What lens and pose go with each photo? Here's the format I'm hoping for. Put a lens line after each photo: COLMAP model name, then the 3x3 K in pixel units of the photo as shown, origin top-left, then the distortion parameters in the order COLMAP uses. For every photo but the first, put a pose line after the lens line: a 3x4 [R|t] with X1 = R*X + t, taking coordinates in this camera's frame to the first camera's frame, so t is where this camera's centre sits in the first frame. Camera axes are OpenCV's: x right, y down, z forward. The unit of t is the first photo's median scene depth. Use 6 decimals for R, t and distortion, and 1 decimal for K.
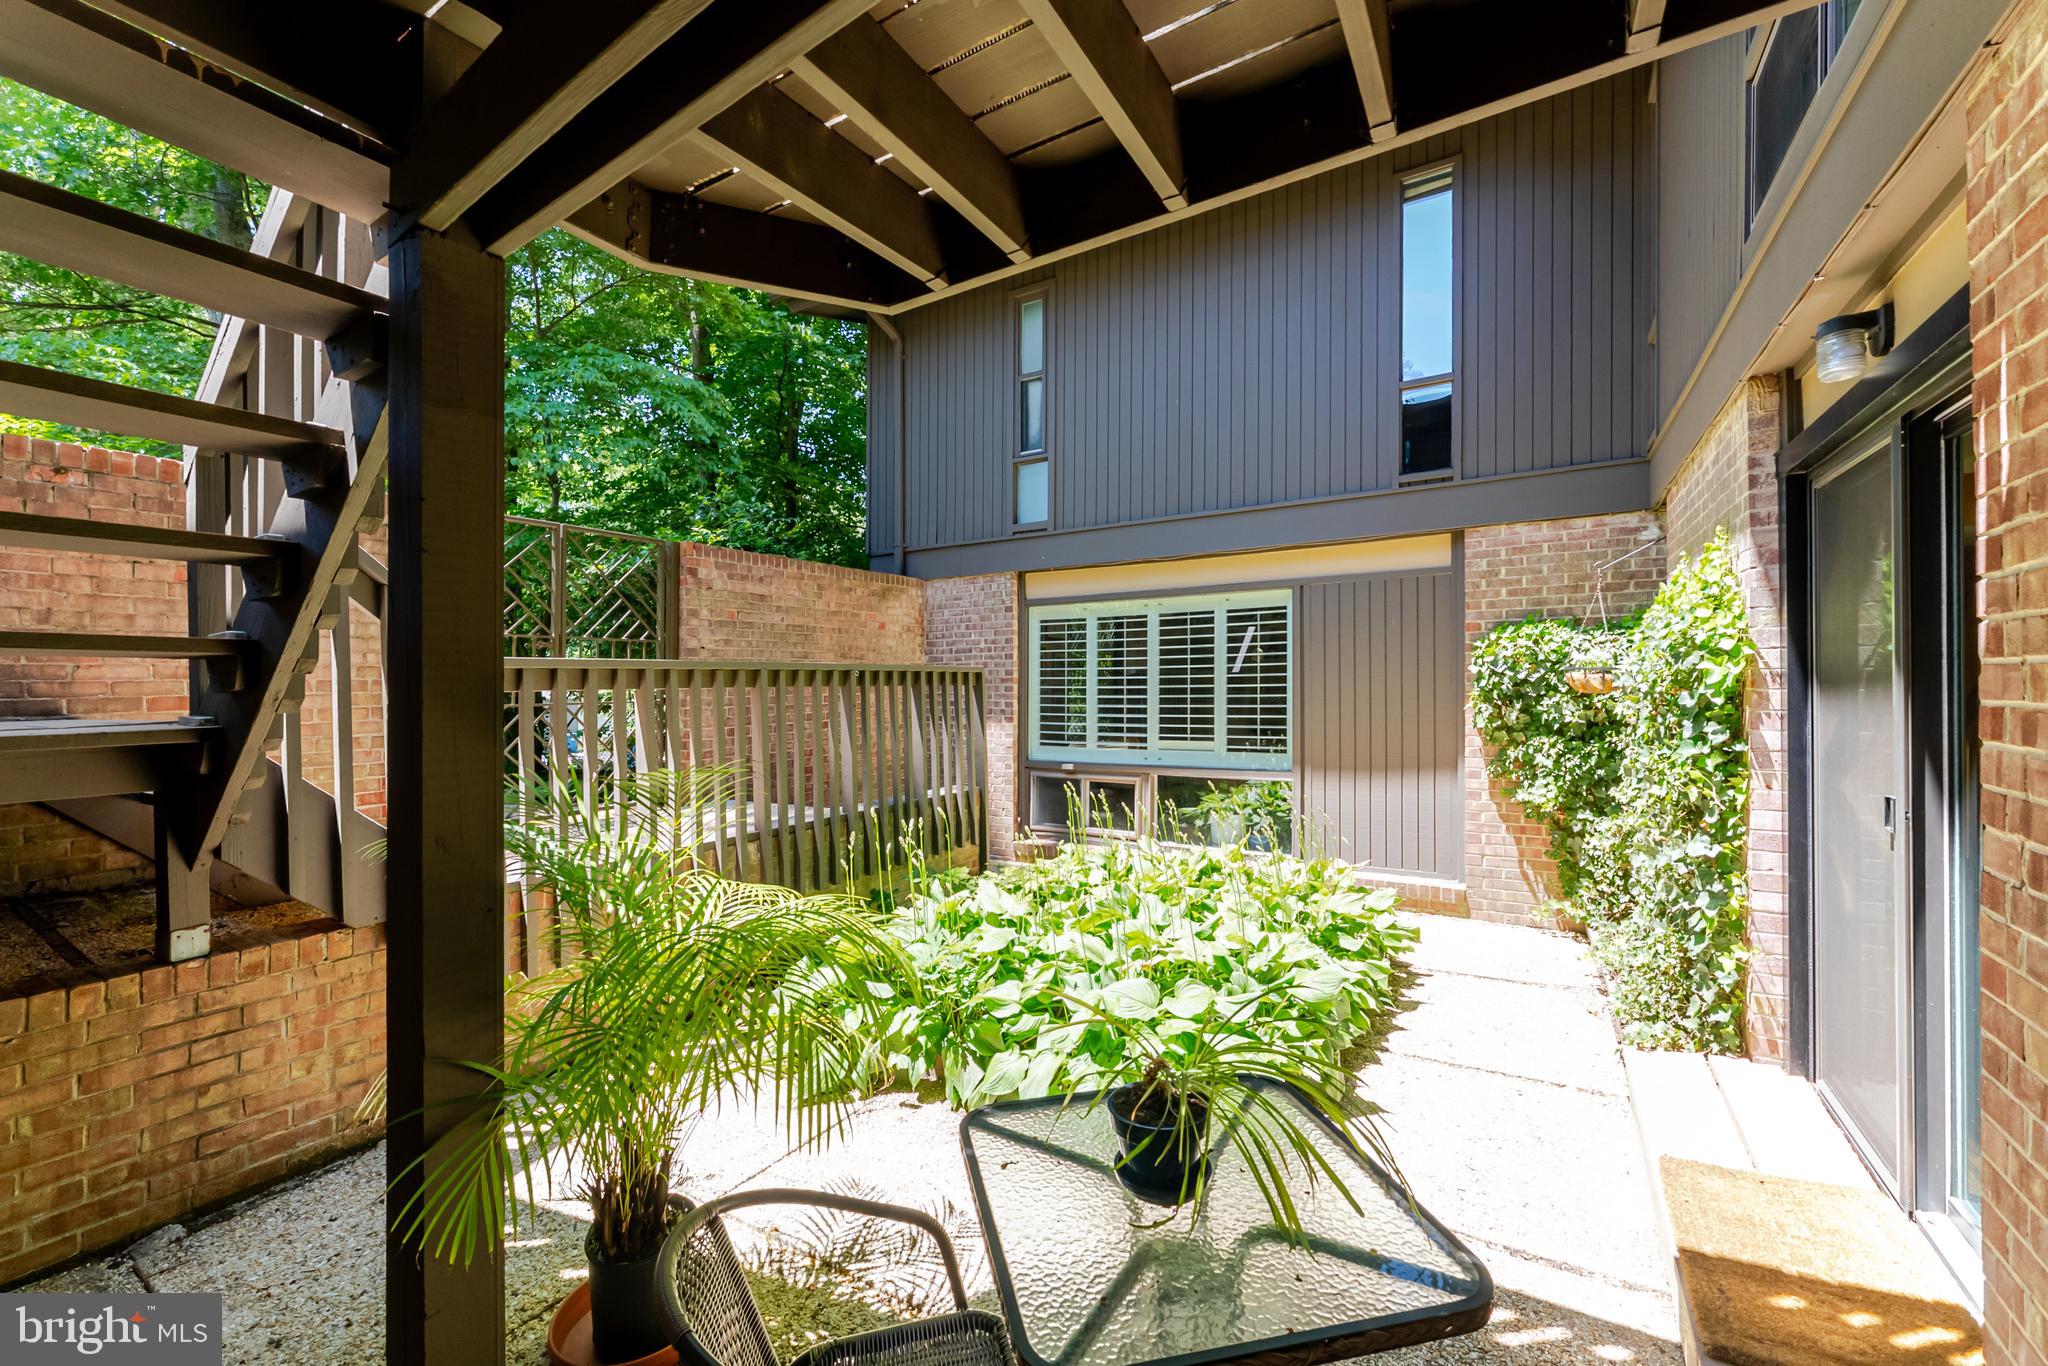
lens RADIAL K [[837.1, 0, 1025.8], [0, 837.1, 699.8], [0, 0, 1]] dist [0.001516, 0.000409]
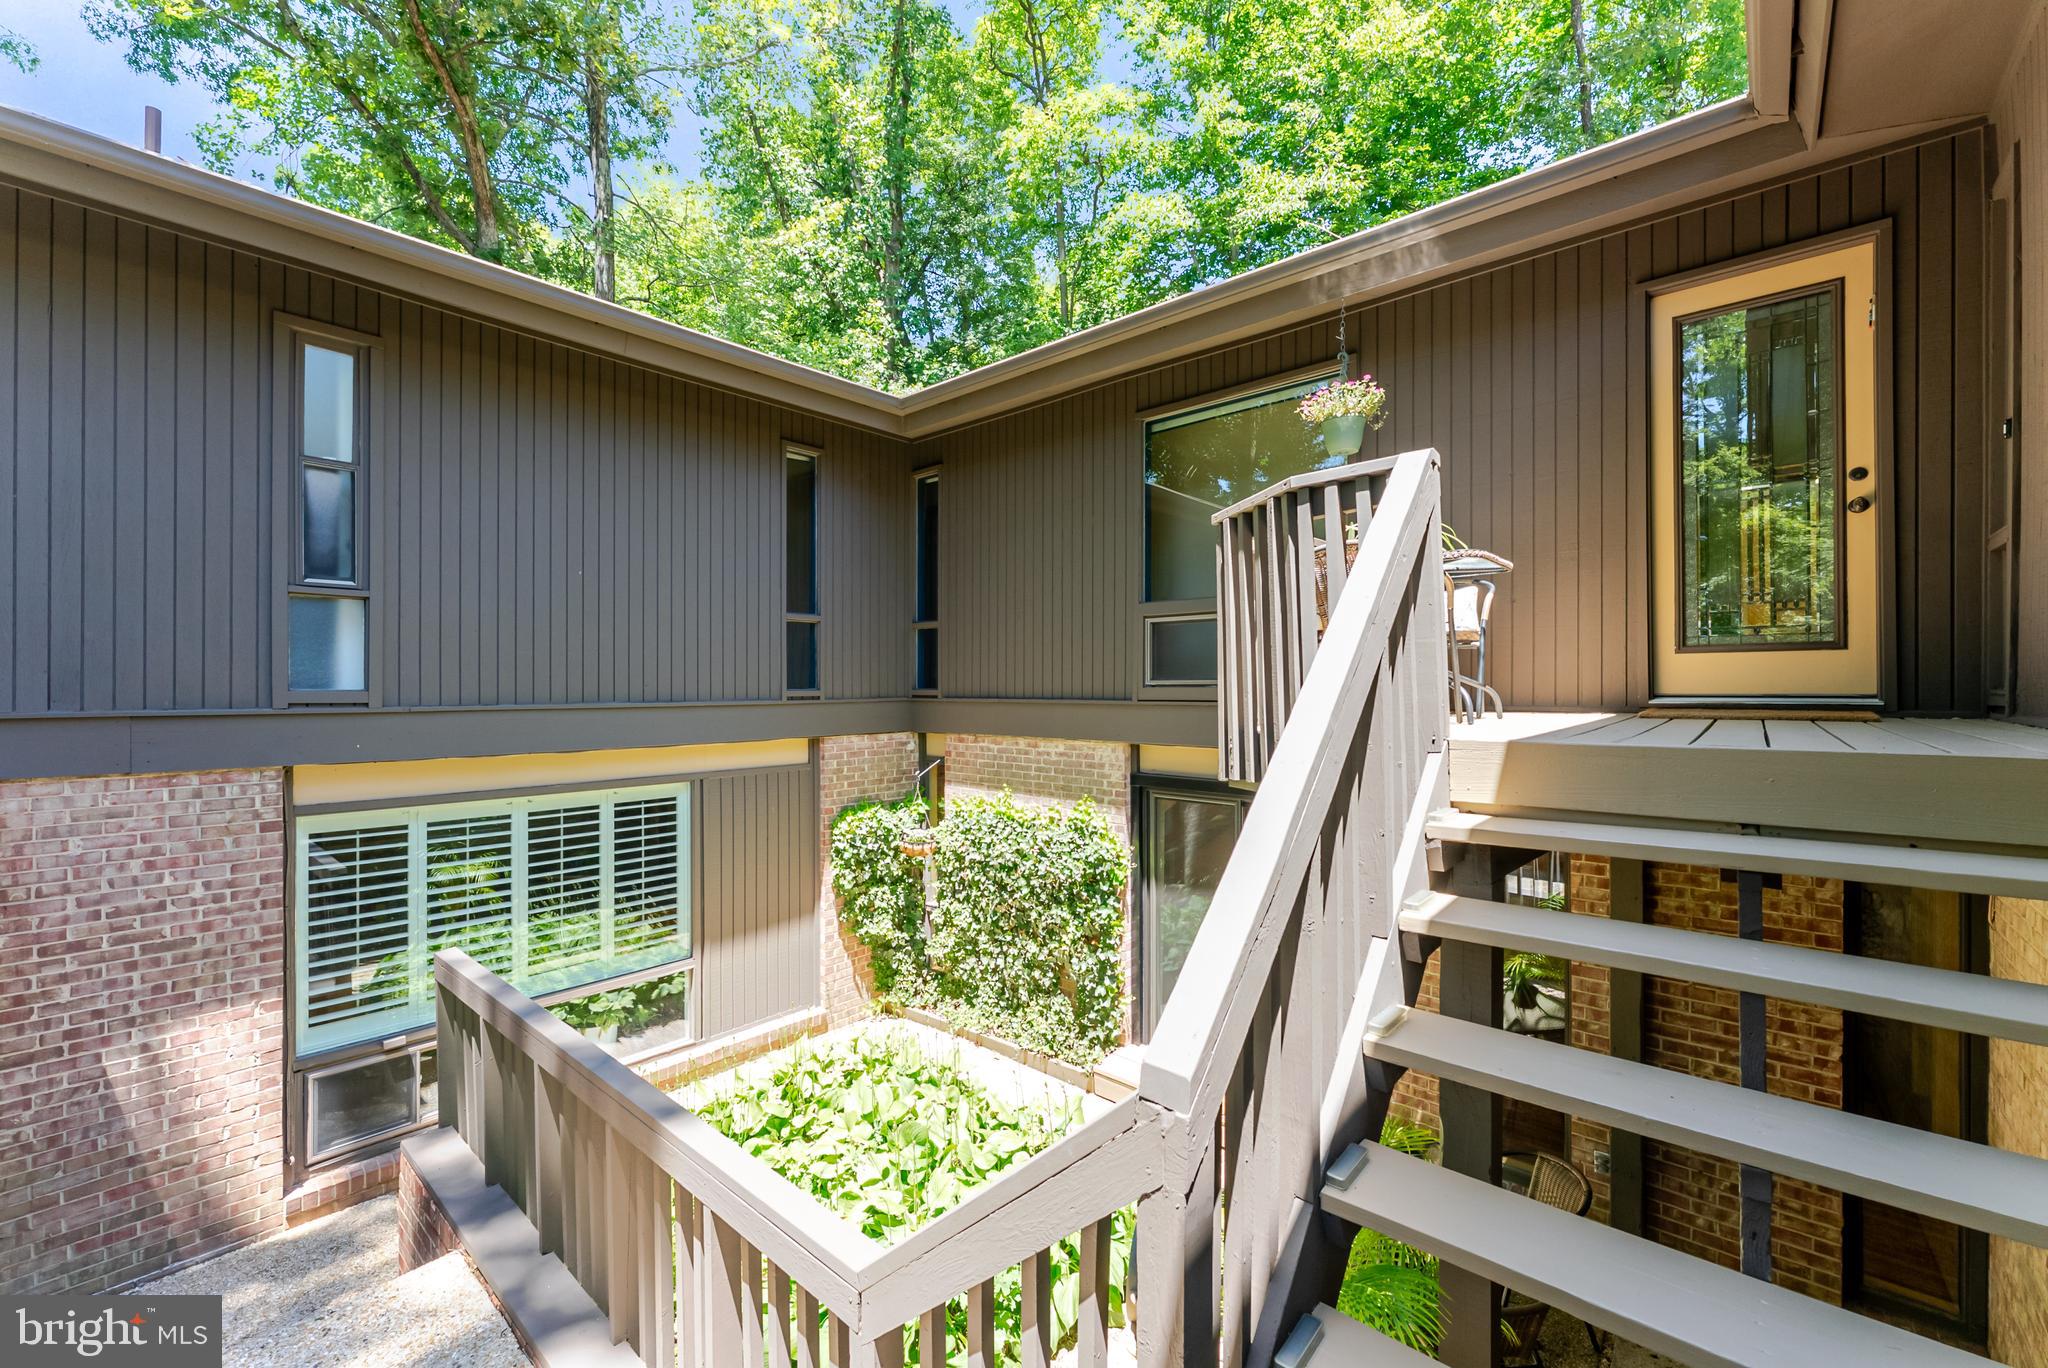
lens RADIAL K [[827.5, 0, 1024.0], [0, 827.5, 684.0], [0, 0, 1]] dist [-0.002542, -0.000053]
pose [[0.170585, 0.001189, 0.985342, -0.701394], [-0.001906, 0.999998, -0.000877, -0.286311], [-0.985341, -0.001728, 0.170587, 0.471080]]
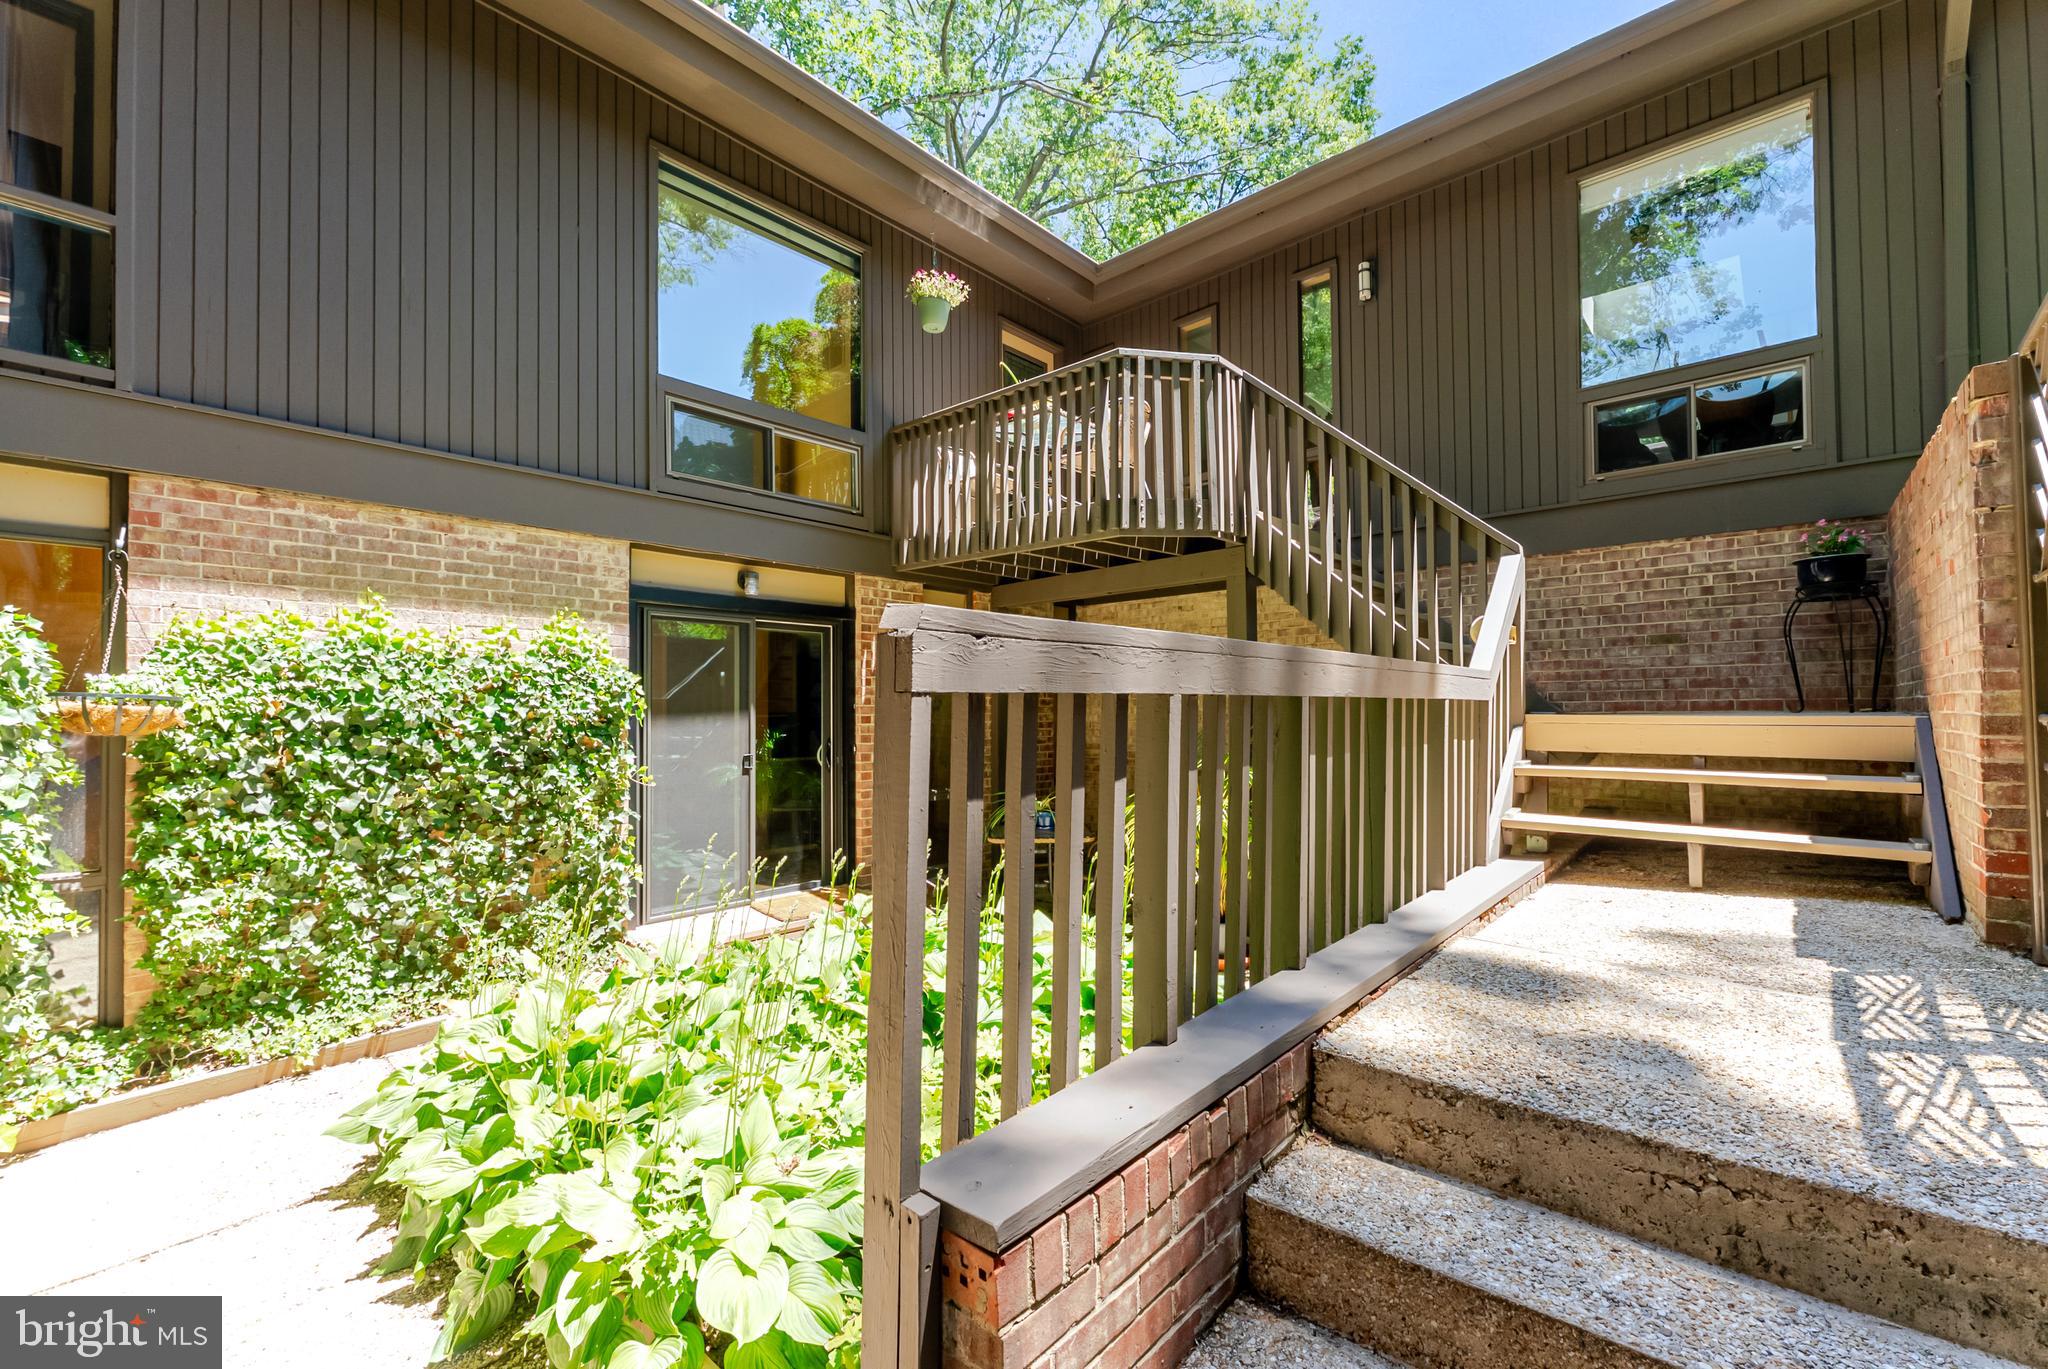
lens RADIAL K [[837.1, 0, 1027.7], [0, 837.1, 694.6], [0, 0, 1]] dist [-0.001436, 0.000019]
pose [[-0.986166, 0.016168, 0.164971, -0.121220], [0.011592, 0.999522, -0.028664, -0.013015], [-0.165355, -0.026355, -0.985882, 1.336064]]
